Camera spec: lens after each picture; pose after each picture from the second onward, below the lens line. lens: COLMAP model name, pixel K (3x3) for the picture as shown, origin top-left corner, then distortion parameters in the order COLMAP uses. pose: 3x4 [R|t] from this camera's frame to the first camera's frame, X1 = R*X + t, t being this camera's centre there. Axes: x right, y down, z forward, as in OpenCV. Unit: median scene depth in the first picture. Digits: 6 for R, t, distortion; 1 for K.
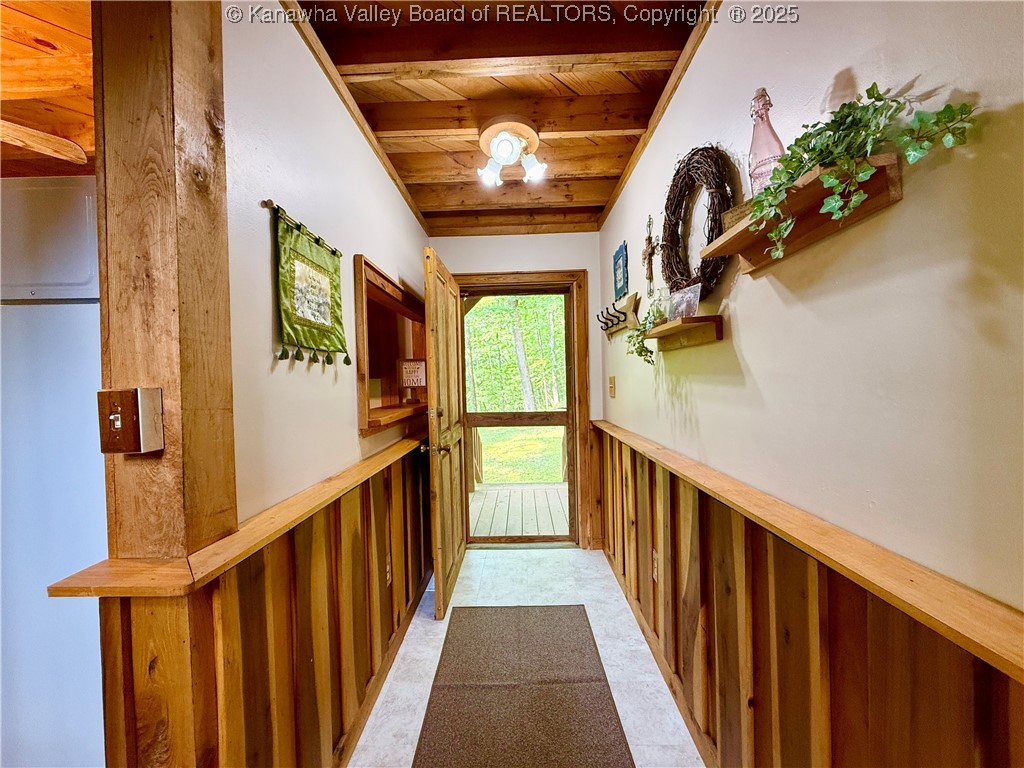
lens RADIAL K [[409.2, 0, 511.9], [0, 409.2, 384.9], [0, 0, 1]] dist [0.000177, 0.000204]
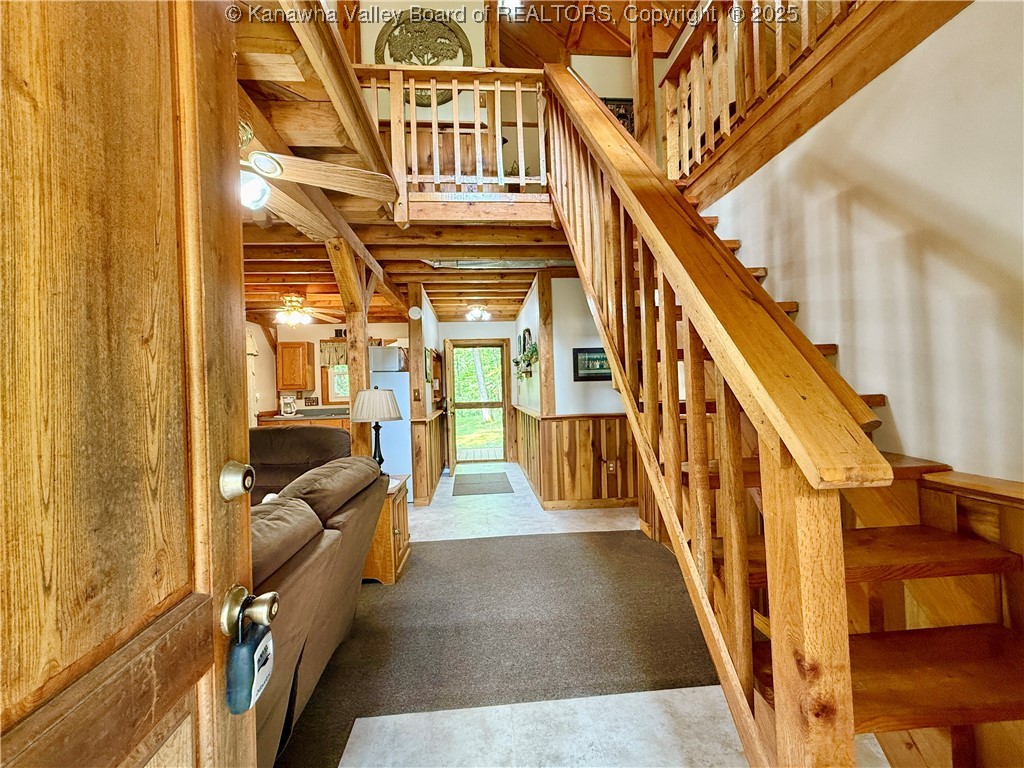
lens RADIAL K [[409.2, 0, 511.9], [0, 409.2, 384.9], [0, 0, 1]] dist [0.000177, 0.000204]
pose [[0.994232, -0.006585, 0.107046, -0.050087], [0.008438, 0.999822, -0.016873, 0.016437], [-0.106916, 0.017679, 0.994111, -1.248502]]
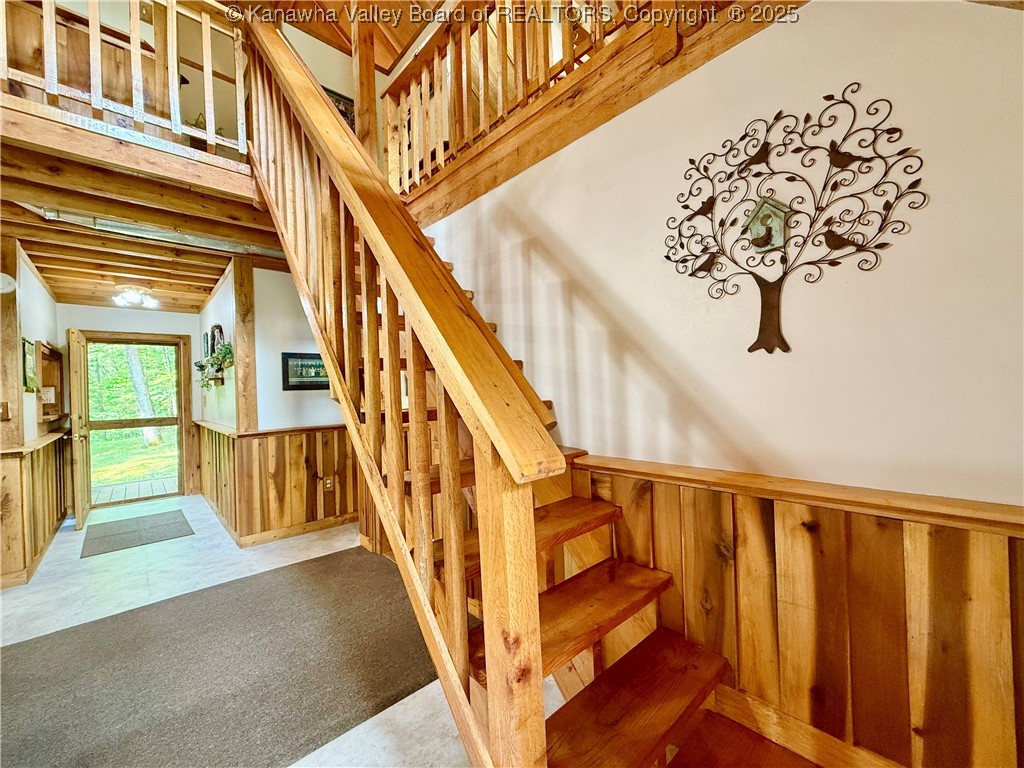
lens RADIAL K [[409.2, 0, 511.9], [0, 409.2, 384.9], [0, 0, 1]] dist [0.000177, 0.000204]
pose [[0.720203, 0.003750, 0.693753, -0.042443], [0.022352, 0.999341, -0.028605, 0.015924], [-0.693403, 0.036108, 0.719644, -1.225521]]
